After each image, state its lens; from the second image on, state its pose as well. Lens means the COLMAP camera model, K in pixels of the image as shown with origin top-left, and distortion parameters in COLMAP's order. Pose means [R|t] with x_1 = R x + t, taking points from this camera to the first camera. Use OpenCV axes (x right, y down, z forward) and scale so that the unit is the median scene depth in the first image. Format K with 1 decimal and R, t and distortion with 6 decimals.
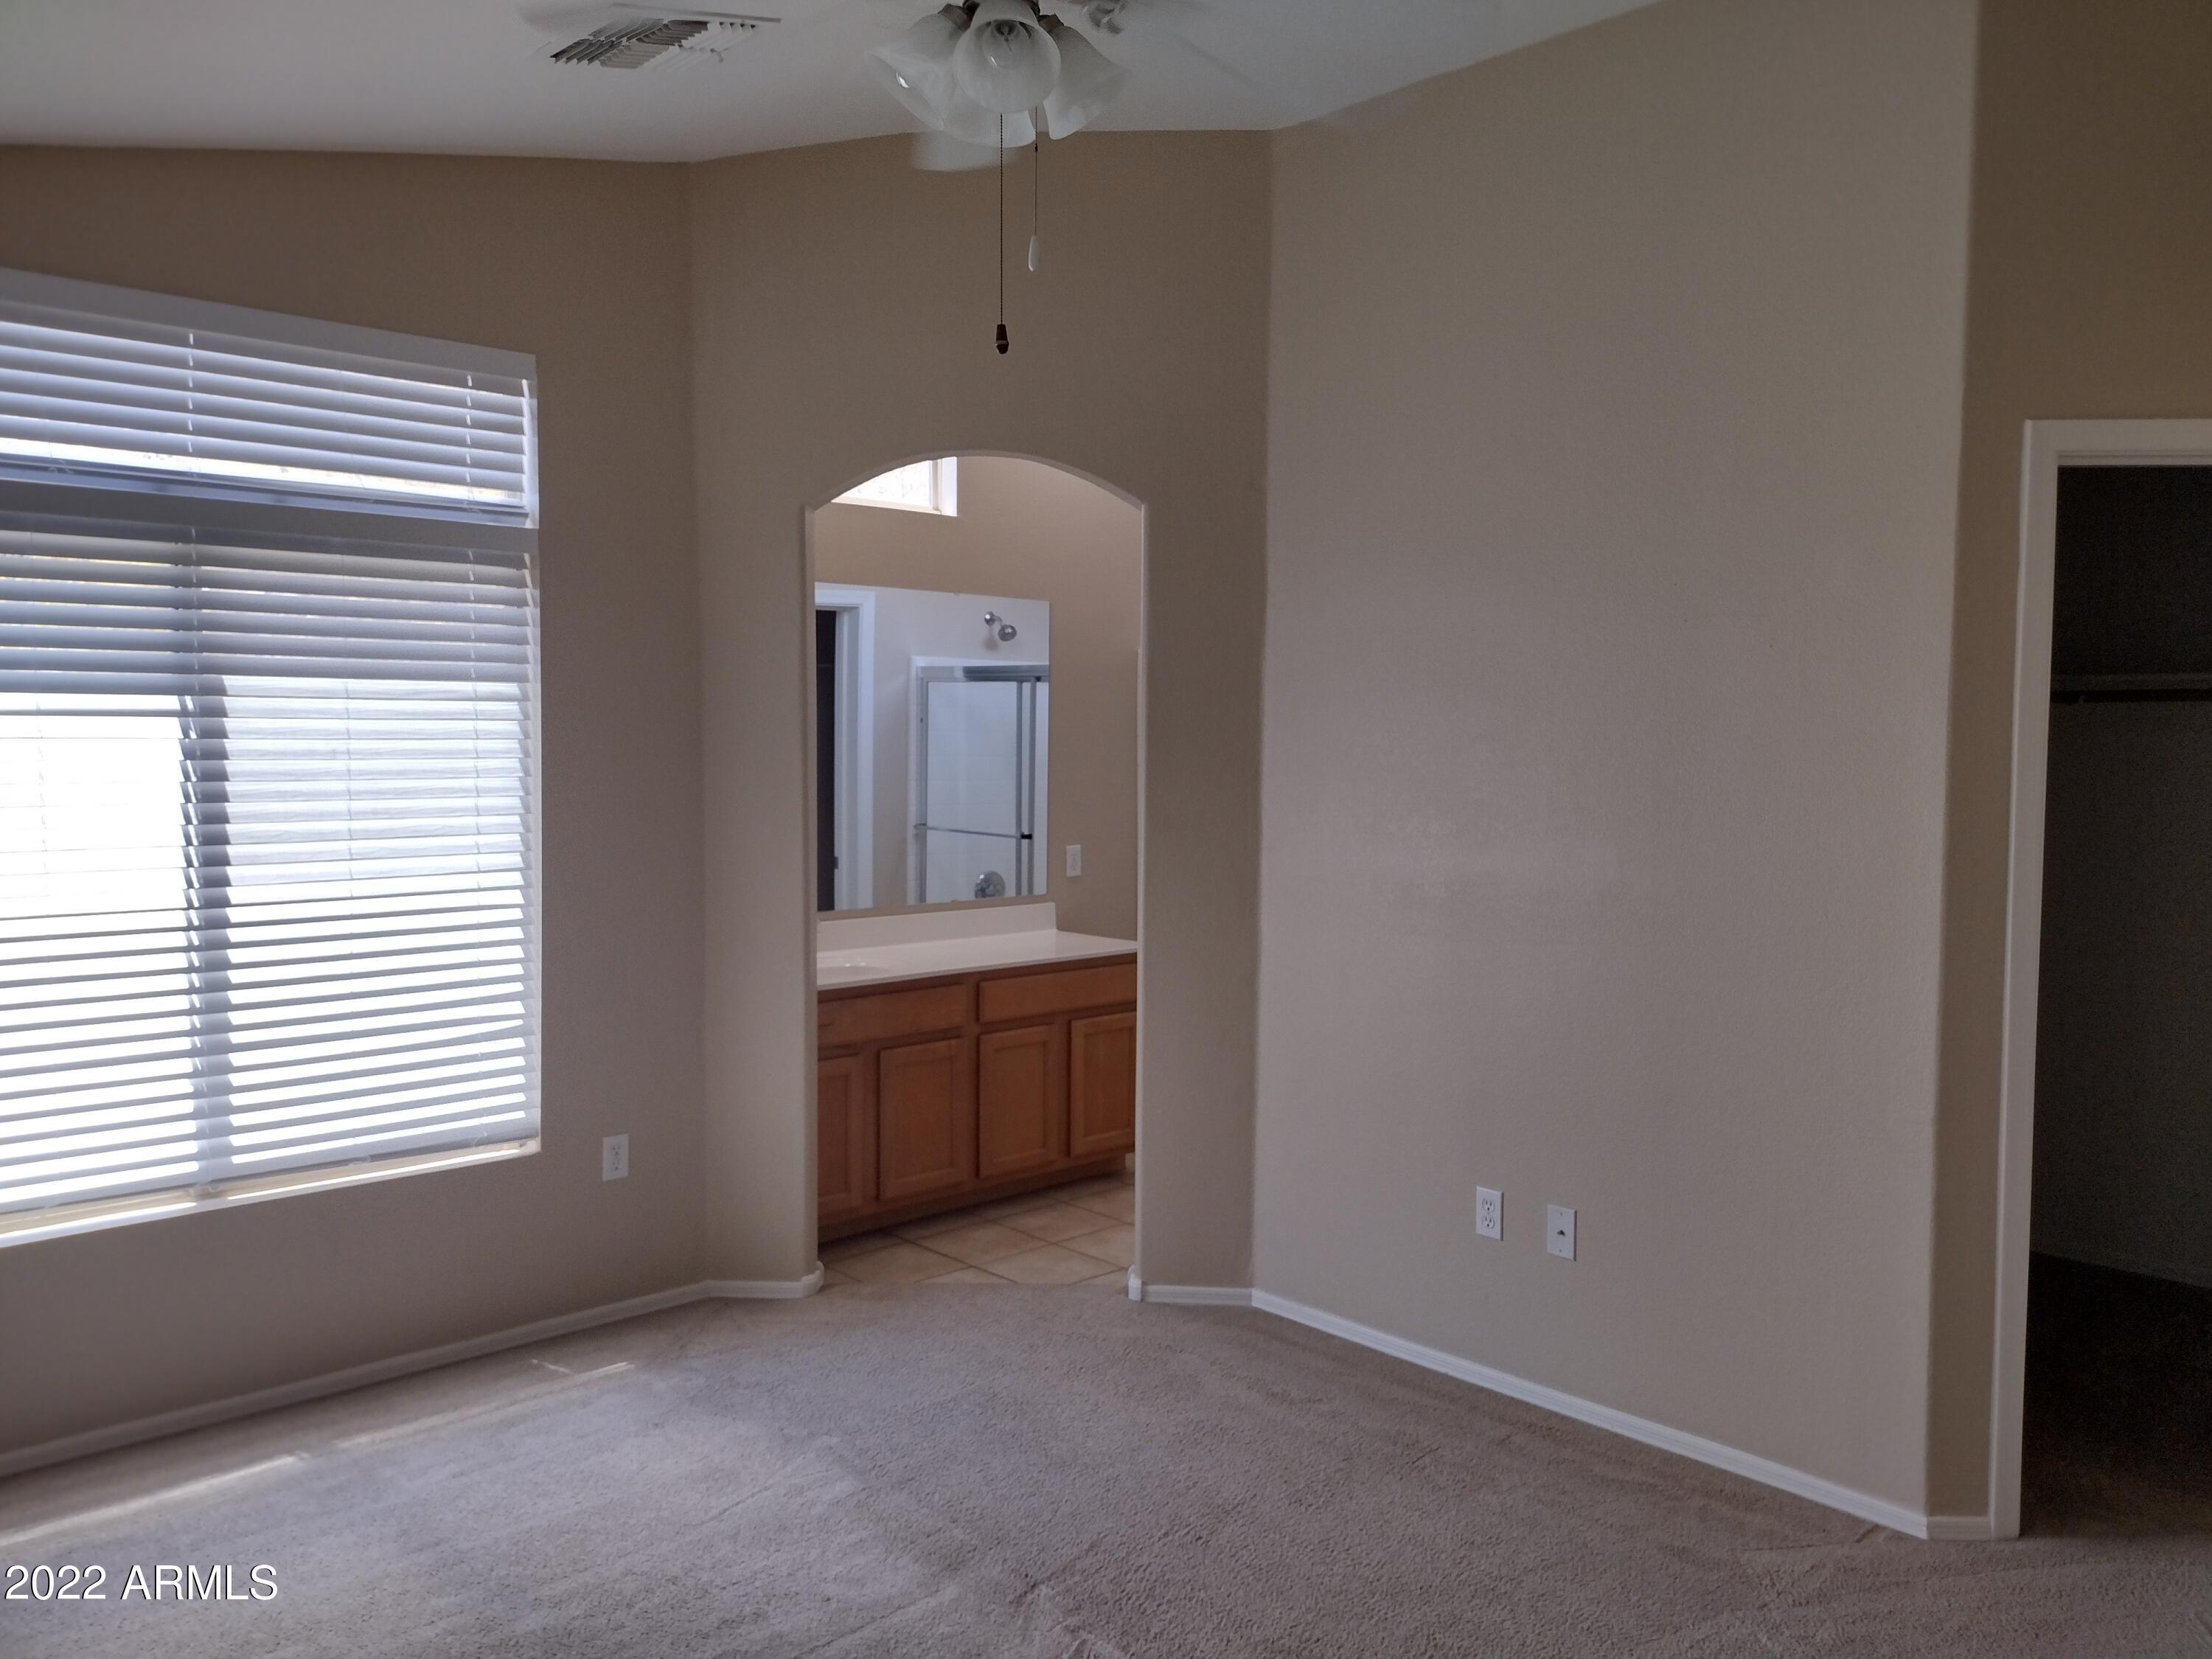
lens RADIAL K [[1773.9, 0, 1106.0], [0, 1773.9, 829.5], [0, 0, 1]] dist [0.006048, 0.005086]
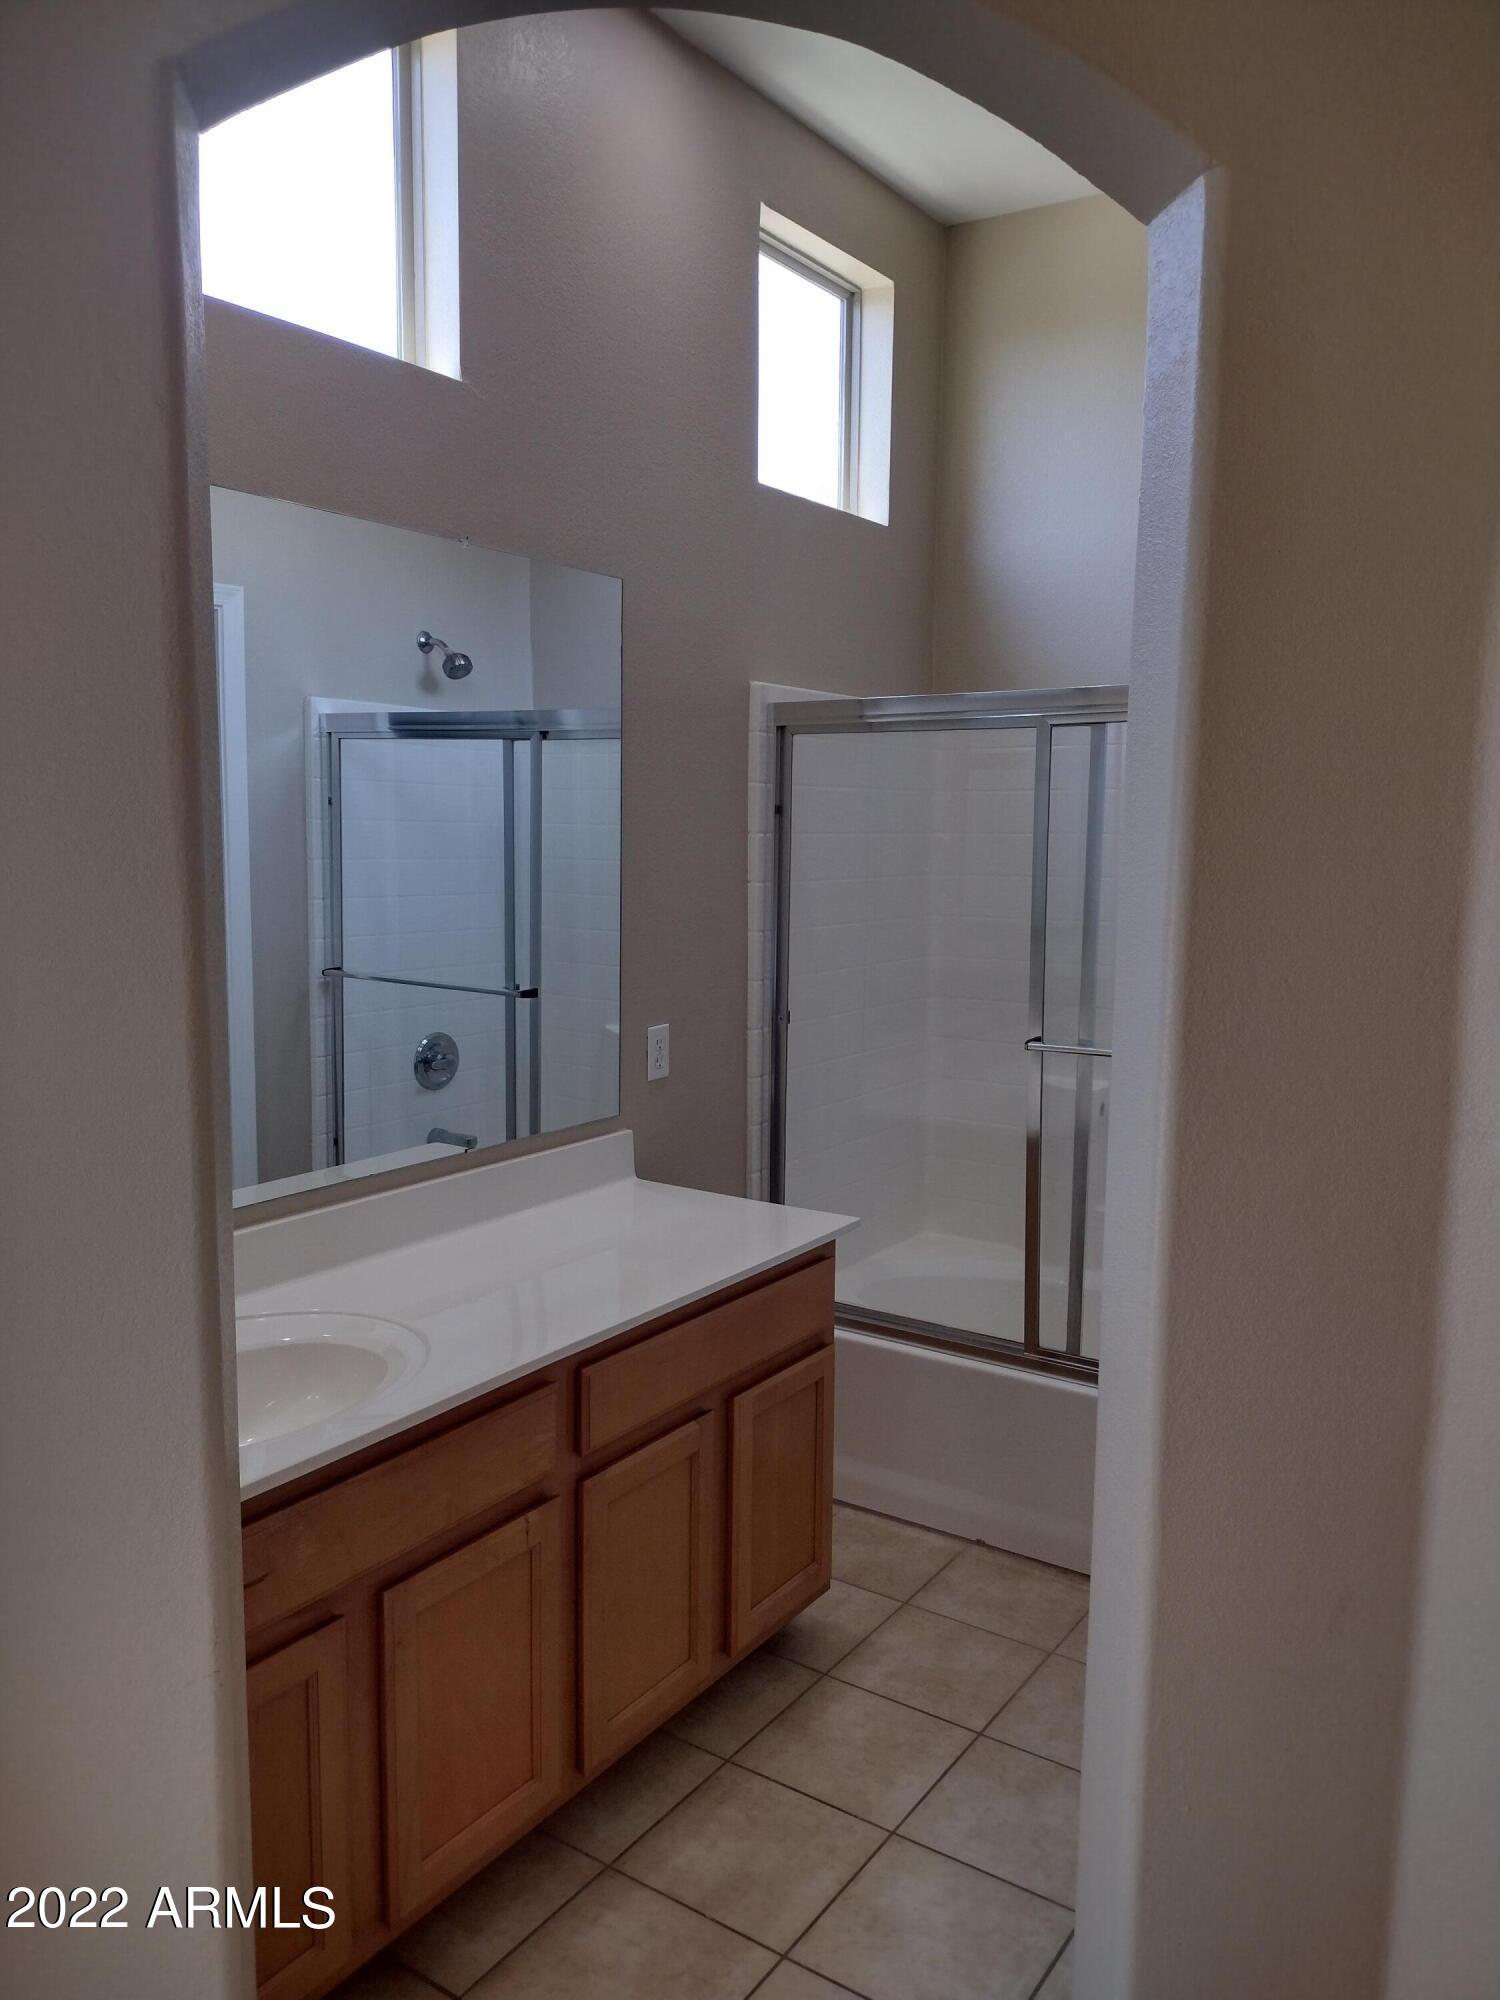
lens RADIAL K [[1514.2, 0, 750.0], [0, 1514.2, 1000.0], [0, 0, 1]] dist [0.127051, -0.238708]
pose [[0.973216, -0.029247, 0.228026, -0.135566], [0.013561, 0.997451, 0.070054, -0.044845], [-0.229493, -0.065086, 0.971132, 0.707281]]
